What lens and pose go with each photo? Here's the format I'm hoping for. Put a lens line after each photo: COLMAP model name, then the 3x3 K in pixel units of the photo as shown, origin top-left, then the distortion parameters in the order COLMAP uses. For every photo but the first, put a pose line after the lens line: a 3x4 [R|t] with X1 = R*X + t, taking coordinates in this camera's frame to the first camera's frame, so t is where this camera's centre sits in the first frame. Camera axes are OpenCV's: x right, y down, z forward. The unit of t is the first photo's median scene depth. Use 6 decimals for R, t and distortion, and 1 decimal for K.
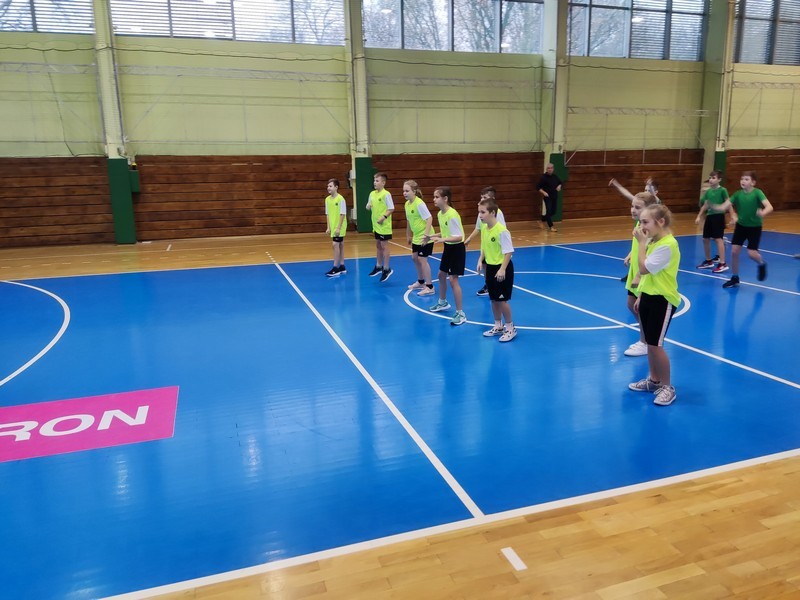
lens RADIAL K [[584.7, 0, 402.3], [0, 584.7, 299.7], [0, 0, 1]] dist [0.100939, -0.153908]
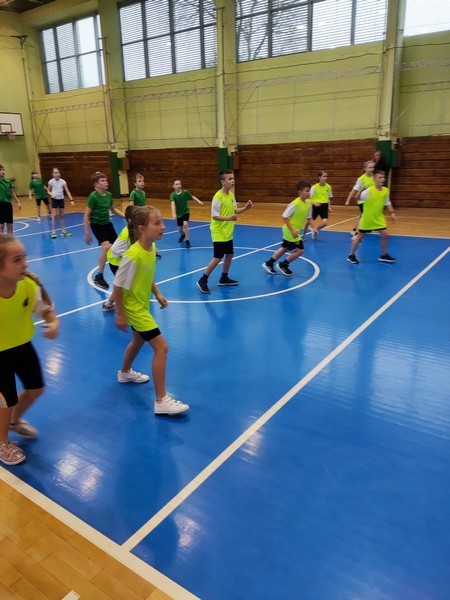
lens RADIAL K [[439.6, 0, 224.7], [0, 439.6, 305.9], [0, 0, 1]] dist [0.094756, -0.141892]
pose [[0.593332, 0.258567, -0.762300, 0.472110], [-0.160645, 0.965991, 0.202620, -0.059662], [0.788765, 0.002239, 0.614691, 0.233361]]
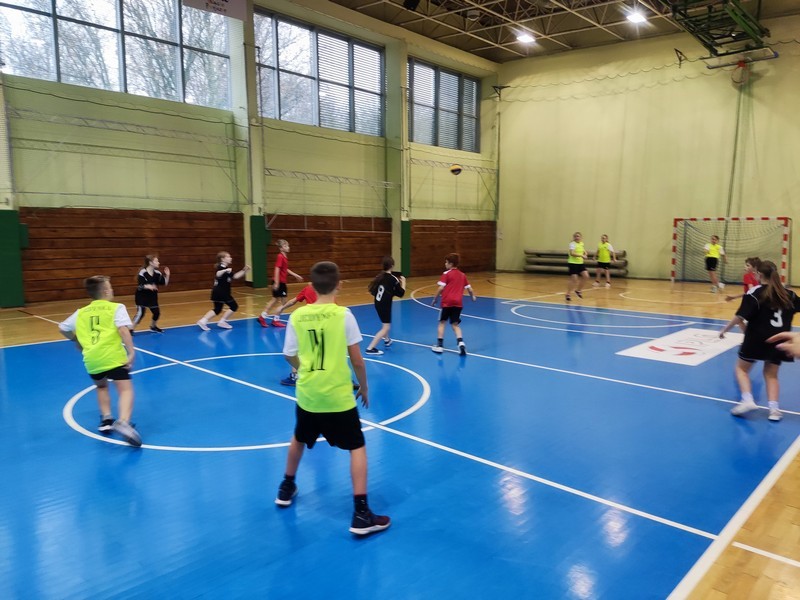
lens RADIAL K [[586.1, 0, 399.6], [0, 586.1, 305.8], [0, 0, 1]] dist [0.094756, -0.141892]
pose [[0.876861, -0.036358, 0.479366, 0.007771], [0.082116, 0.993809, -0.074831, -0.019294], [-0.473678, 0.104980, 0.874419, 0.100766]]
